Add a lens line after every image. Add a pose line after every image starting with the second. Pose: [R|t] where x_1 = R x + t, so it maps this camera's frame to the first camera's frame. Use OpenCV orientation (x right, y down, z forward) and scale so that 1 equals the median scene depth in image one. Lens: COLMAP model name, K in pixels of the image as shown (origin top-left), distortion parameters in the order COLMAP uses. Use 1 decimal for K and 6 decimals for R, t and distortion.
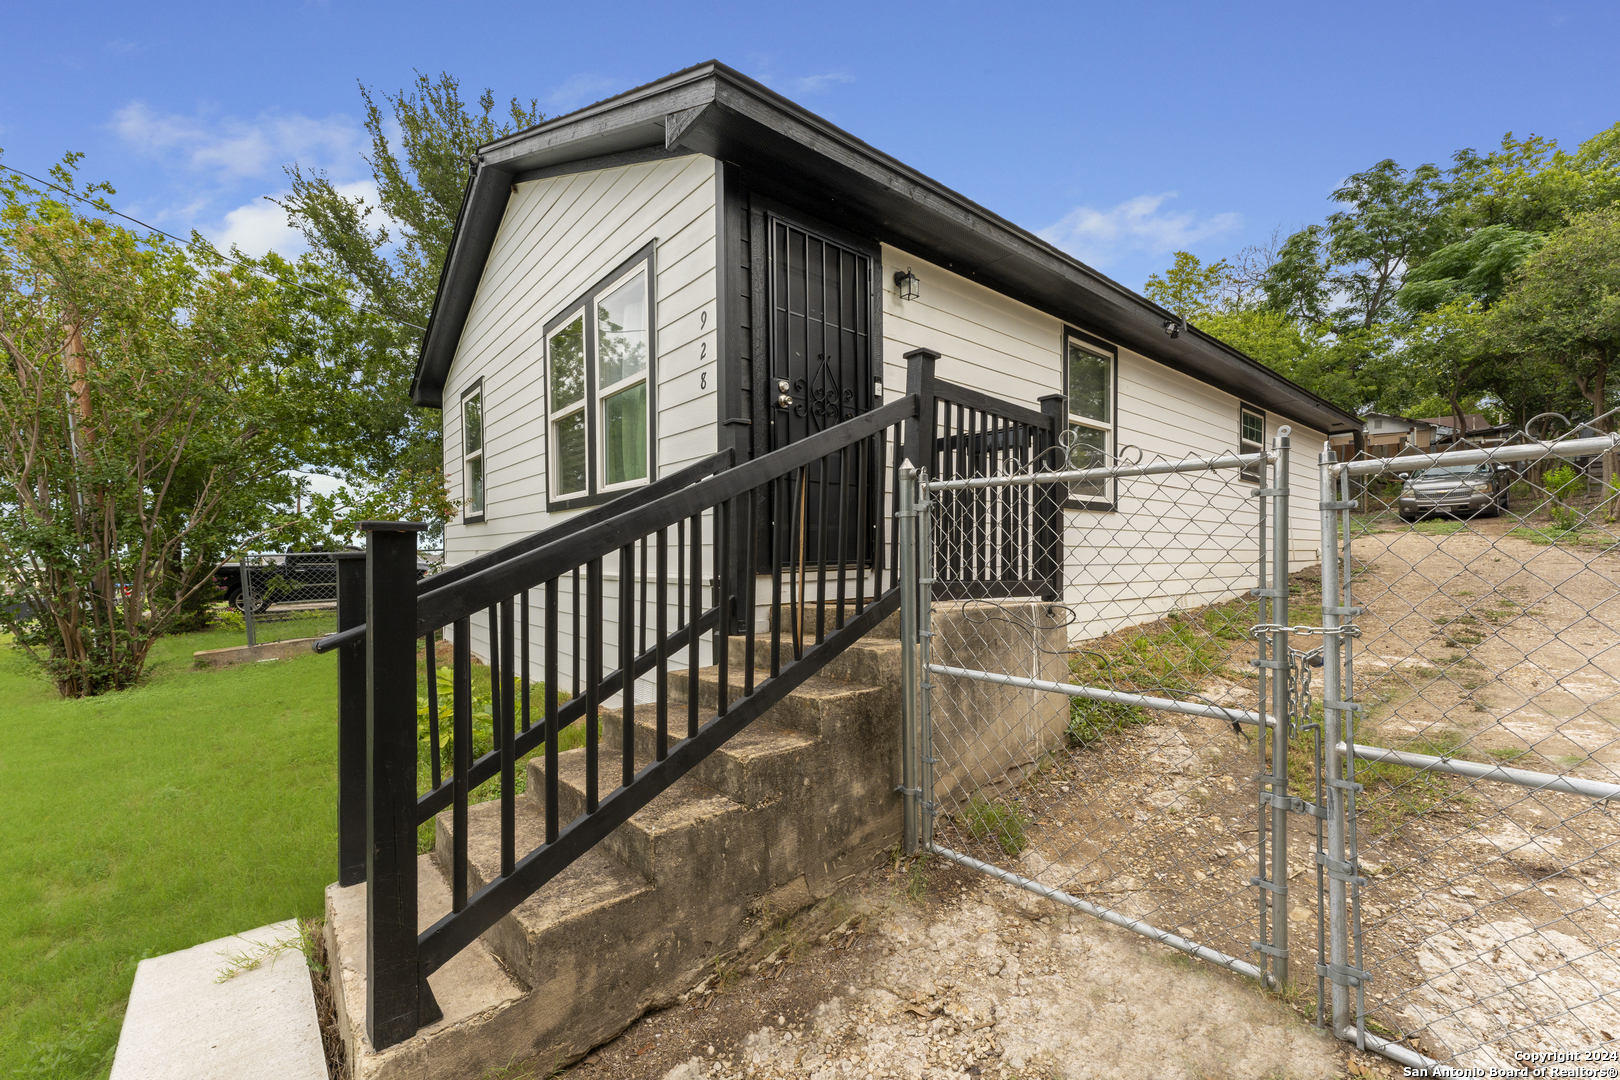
lens RADIAL K [[642.0, 0, 812.0], [0, 642.0, 555.3], [0, 0, 1]] dist [0.000004, -0.000074]
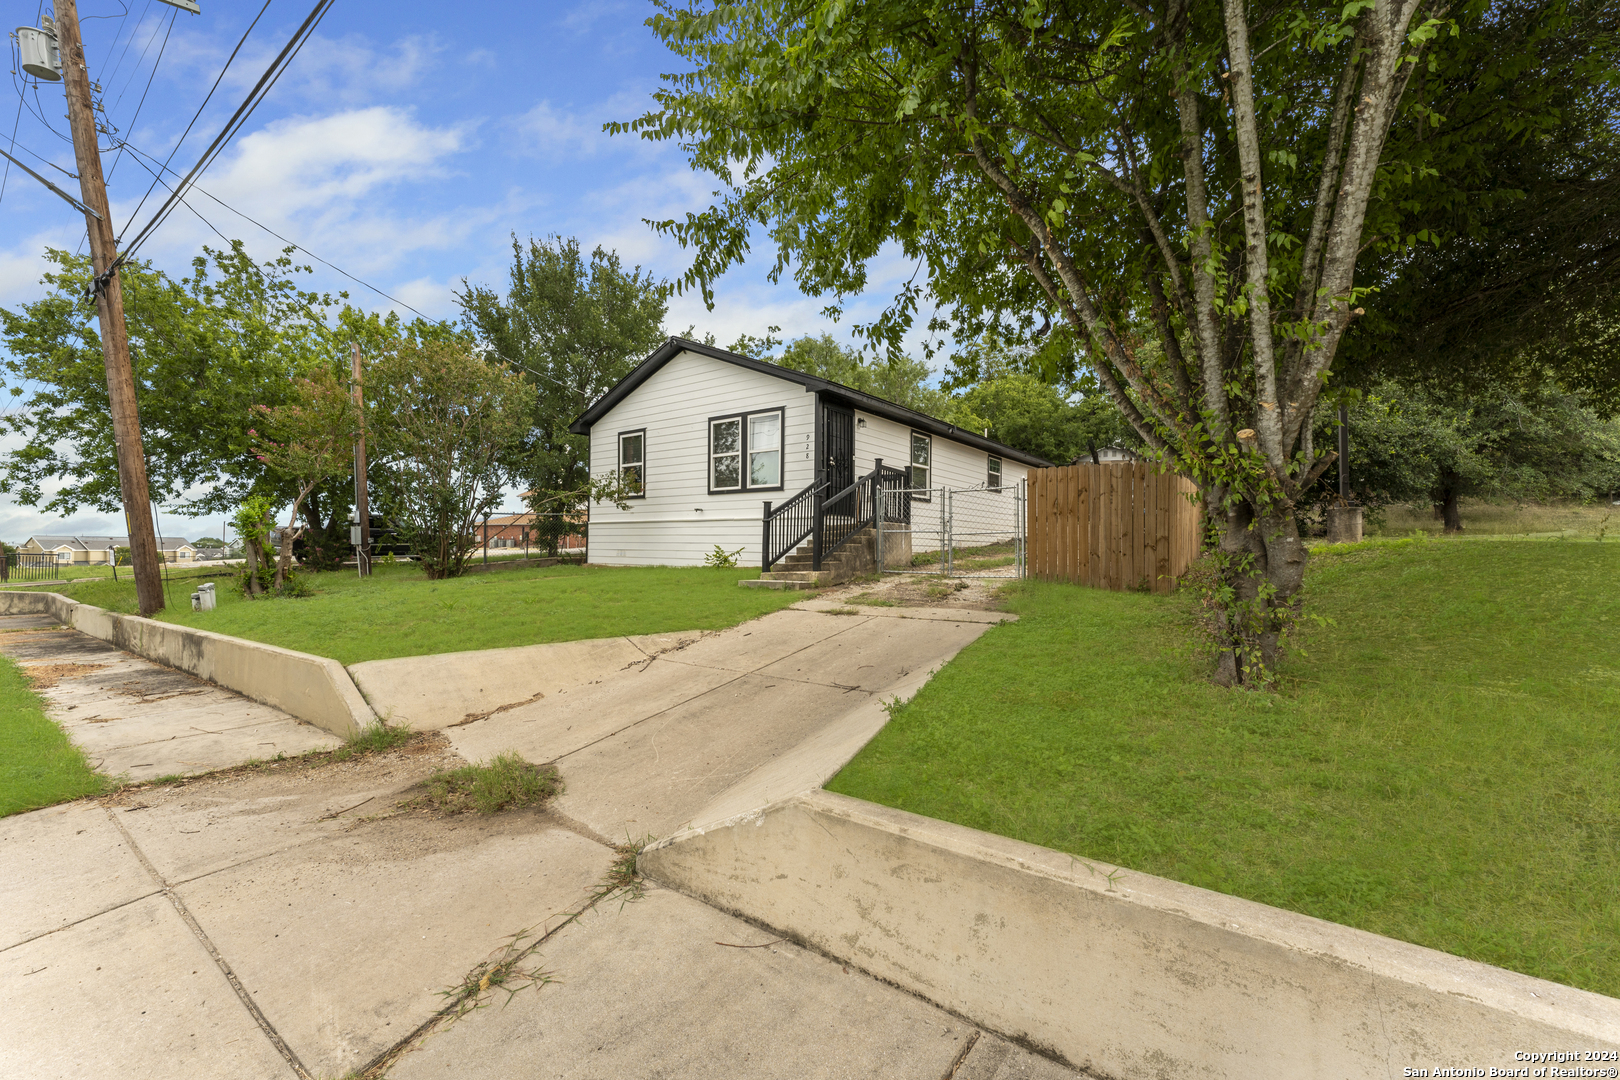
lens RADIAL K [[667.0, 0, 787.2], [0, 667.0, 541.0], [0, 0, 1]] dist [-0.001722, -0.000007]
pose [[0.980597, 0.019984, 0.195016, -0.654673], [-0.017071, 0.999716, -0.016603, 0.155556], [-0.195292, 0.012952, 0.980660, -1.632357]]
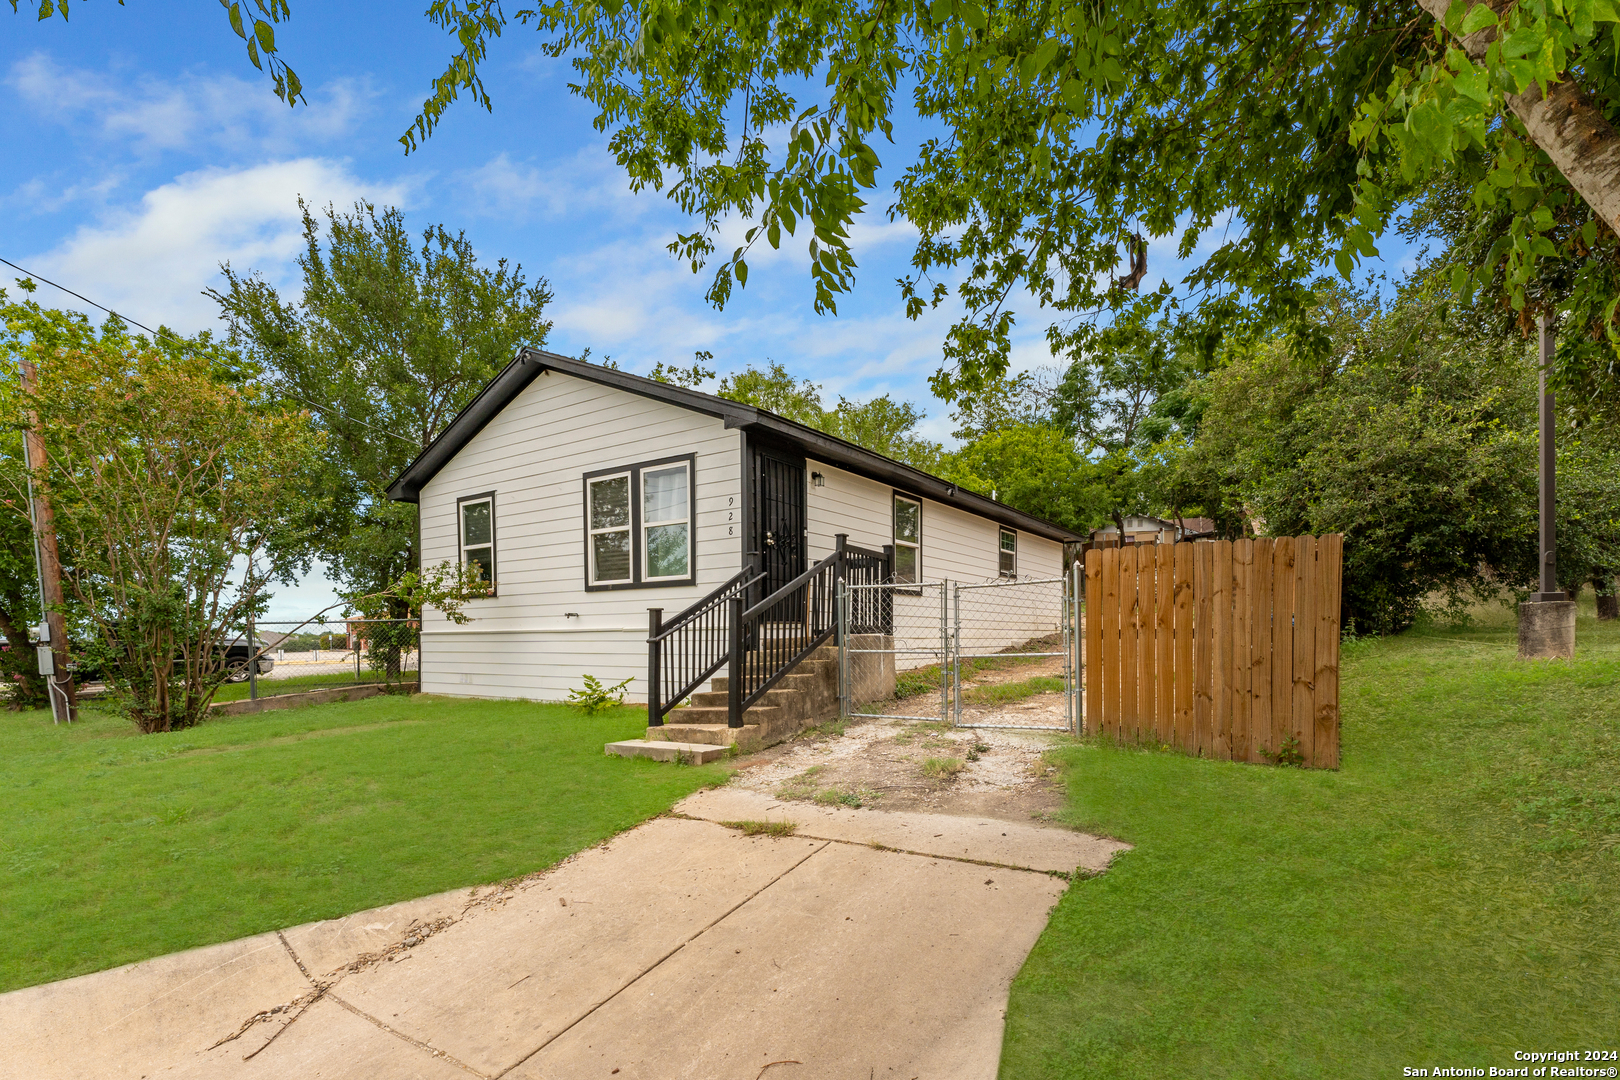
lens RADIAL K [[769.0, 0, 811.9], [0, 769.0, 646.0], [0, 0, 1]] dist [0.001578, 0.000232]
pose [[0.964075, -0.004922, 0.265585, -0.409634], [0.003248, 0.999972, 0.006745, 0.059866], [-0.265610, -0.005641, 0.964064, -1.040568]]
